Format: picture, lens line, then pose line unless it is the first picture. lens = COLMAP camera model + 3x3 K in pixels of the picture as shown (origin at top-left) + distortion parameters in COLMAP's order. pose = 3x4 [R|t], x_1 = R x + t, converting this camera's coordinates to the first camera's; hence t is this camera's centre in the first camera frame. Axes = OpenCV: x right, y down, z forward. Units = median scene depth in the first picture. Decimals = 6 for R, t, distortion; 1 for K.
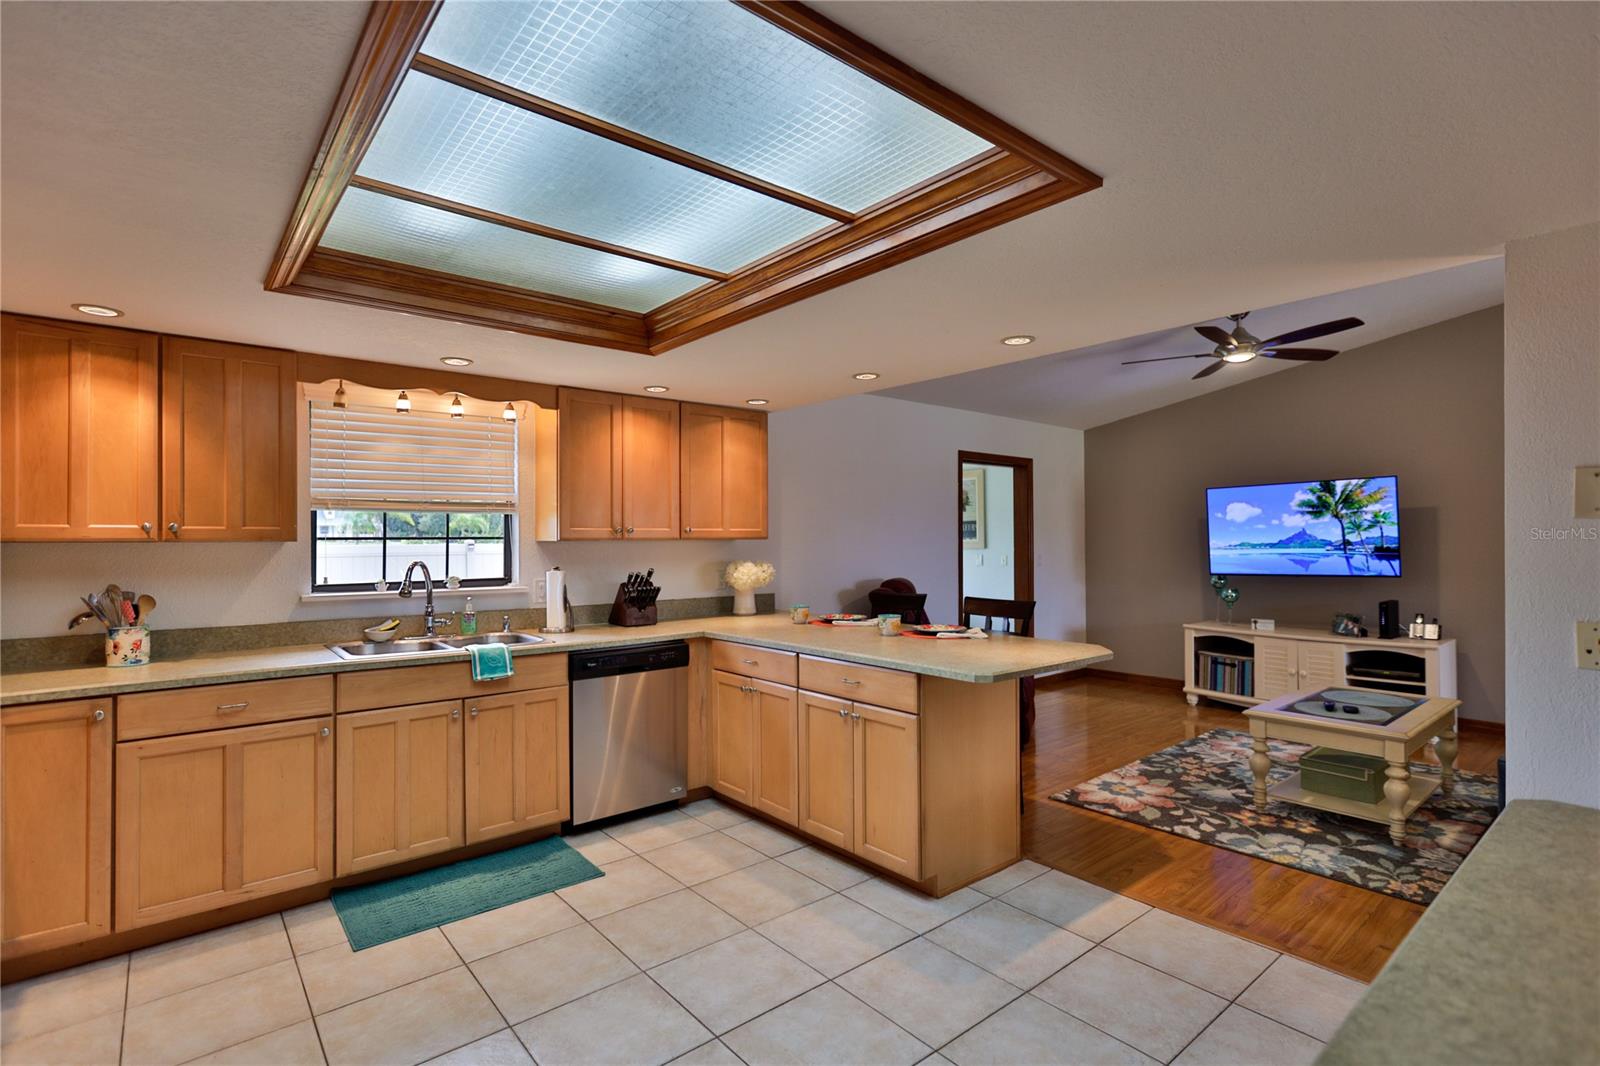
lens RADIAL K [[751.9, 0, 823.6], [0, 751.9, 533.2], [0, 0, 1]] dist [0.006362, -0.002264]
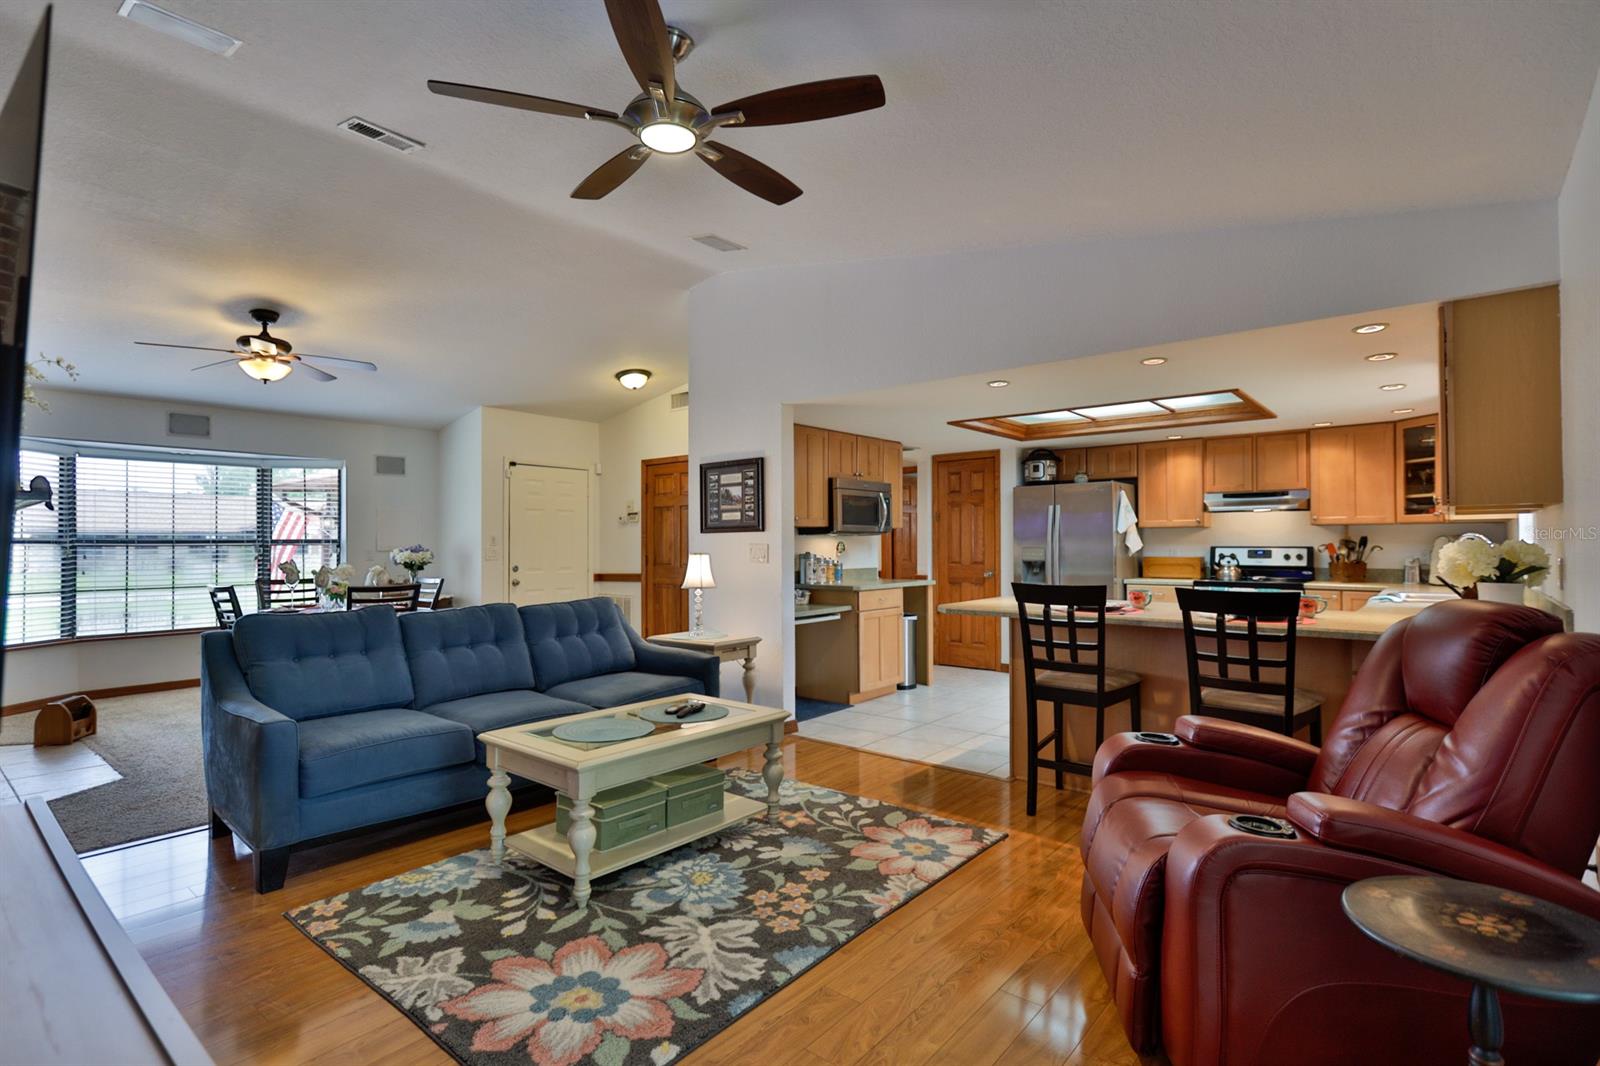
lens RADIAL K [[779.8, 0, 803.4], [0, 779.8, 548.9], [0, 0, 1]] dist [-0.004113, 0.000197]
pose [[-0.987441, 0.009474, -0.157705, 0.600287], [0.009572, 0.999954, 0.000140, 0.040464], [0.157699, -0.001371, -0.987486, 1.666672]]
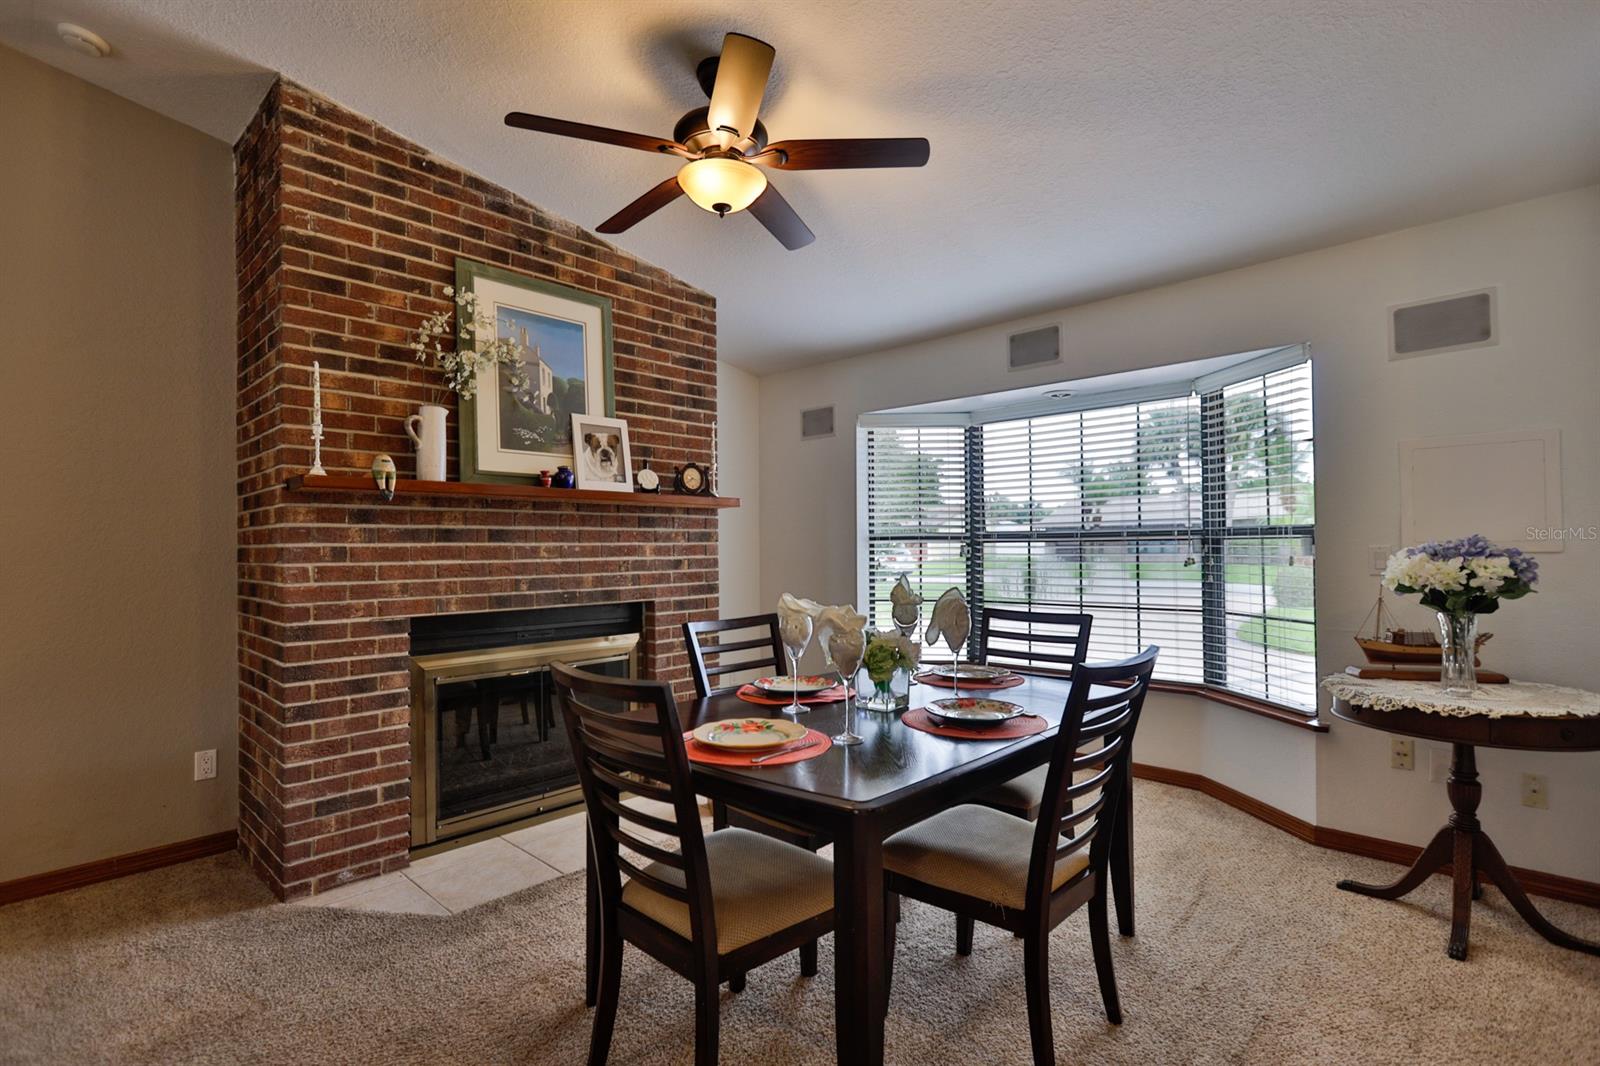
lens RADIAL K [[751.9, 0, 778.6], [0, 751.9, 539.1], [0, 0, 1]] dist [0.006362, -0.002264]
pose [[-0.089414, 0.012968, 0.995910, 0.661646], [0.005624, 0.999906, -0.012515, 0.029106], [-0.995979, 0.004482, -0.089478, 0.338266]]
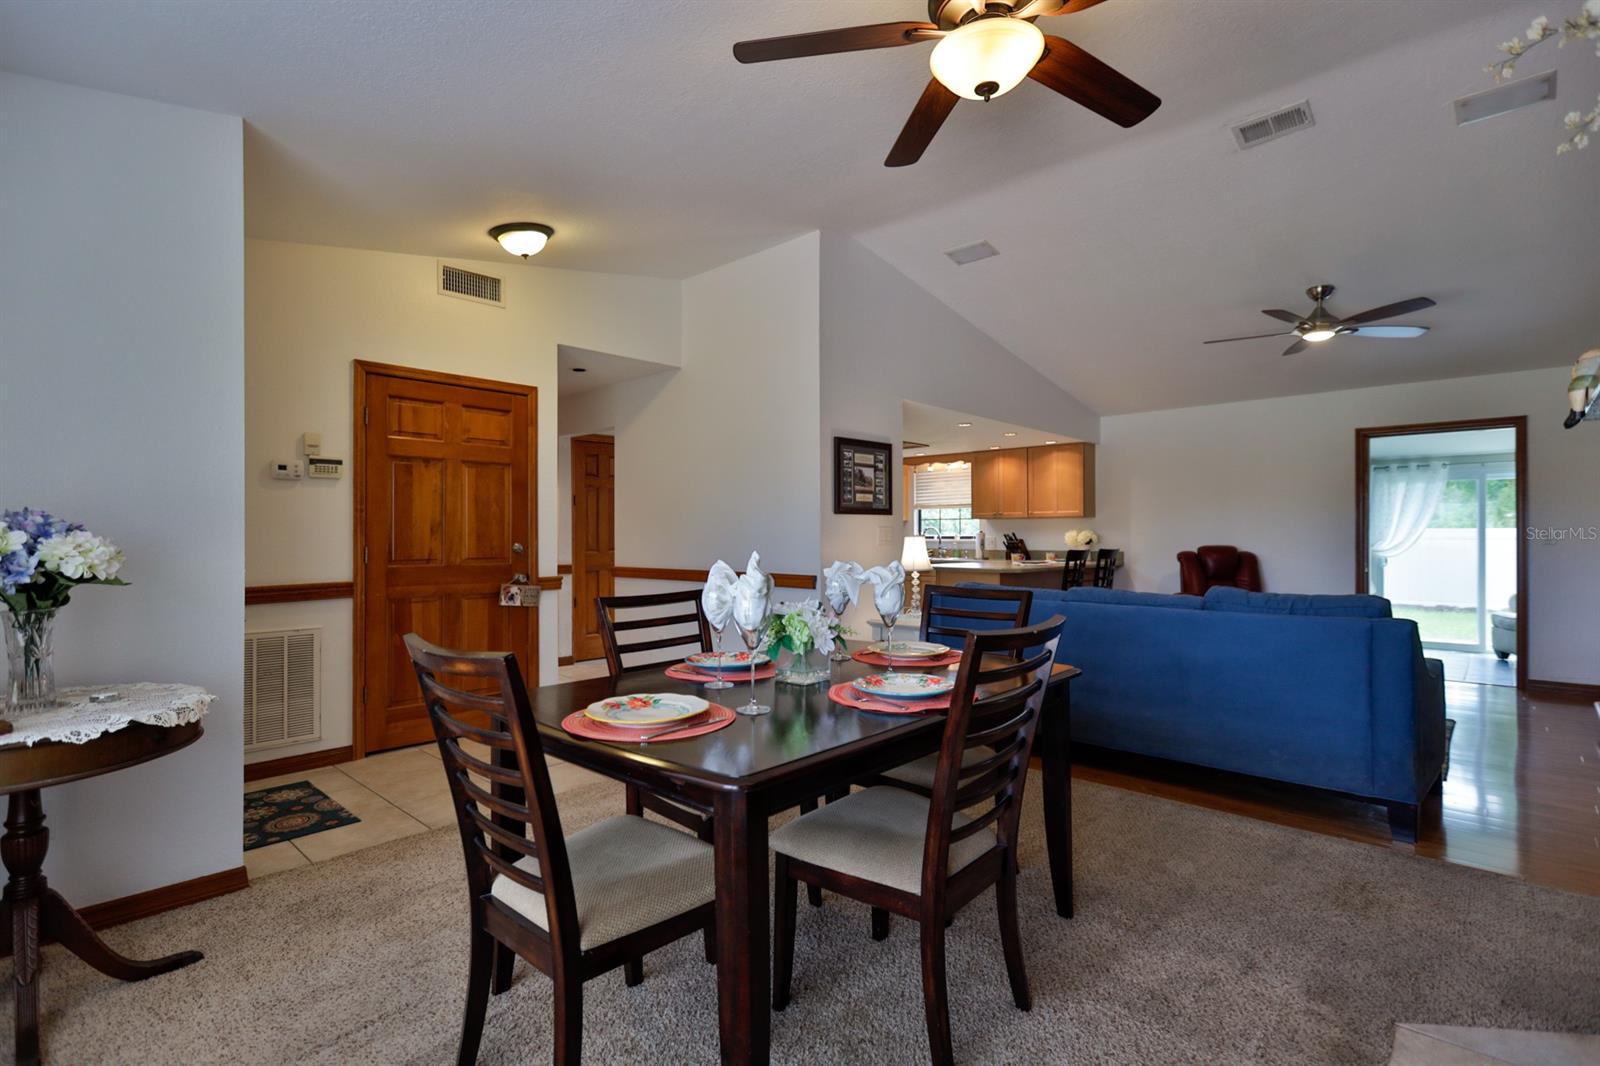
lens RADIAL K [[751.9, 0, 777.4], [0, 751.9, 520.9], [0, 0, 1]] dist [0.006362, -0.002264]
pose [[0.093651, -0.013866, -0.995508, 1.668028], [0.006621, 0.999890, -0.013305, 0.037589], [0.995583, -0.005345, 0.093733, 0.165548]]
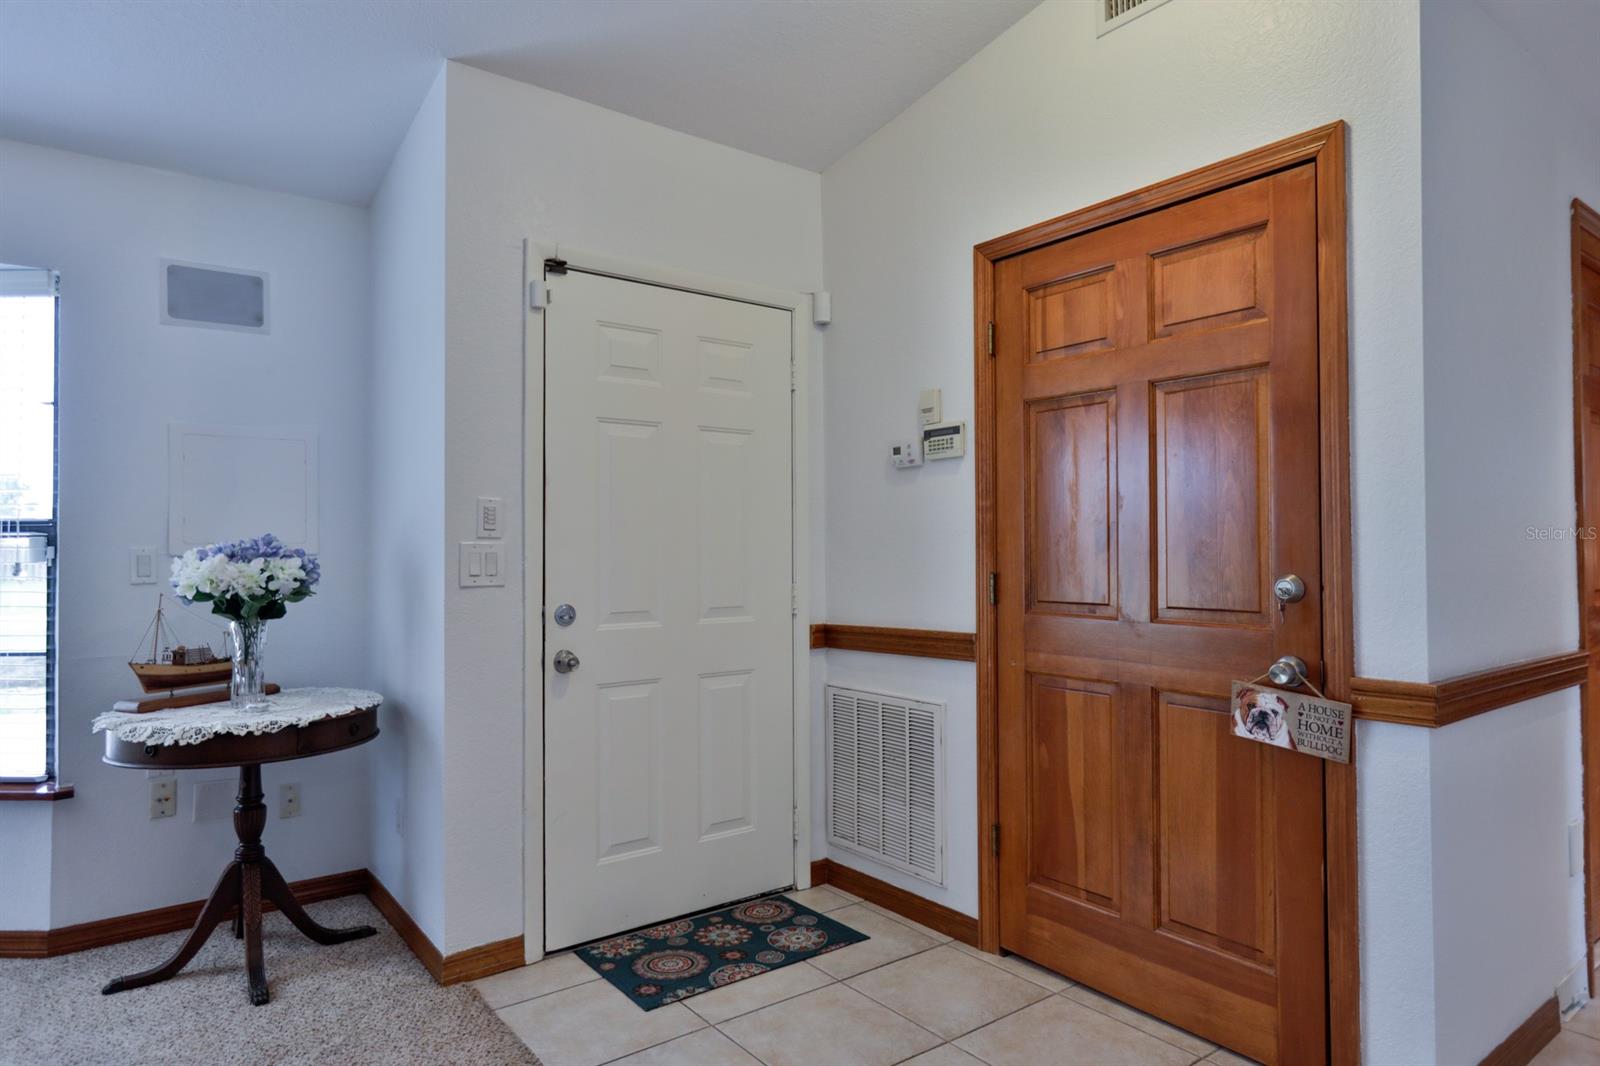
lens RADIAL K [[945.8, 0, 818.7], [0, 945.8, 530.3], [0, 0, 1]] dist [0.002854, -0.004337]
pose [[-0.998829, 0.010366, 0.047259, 0.769303], [0.009189, 0.999644, -0.025062, 0.039199], [-0.047502, -0.024599, -0.998568, 0.405087]]
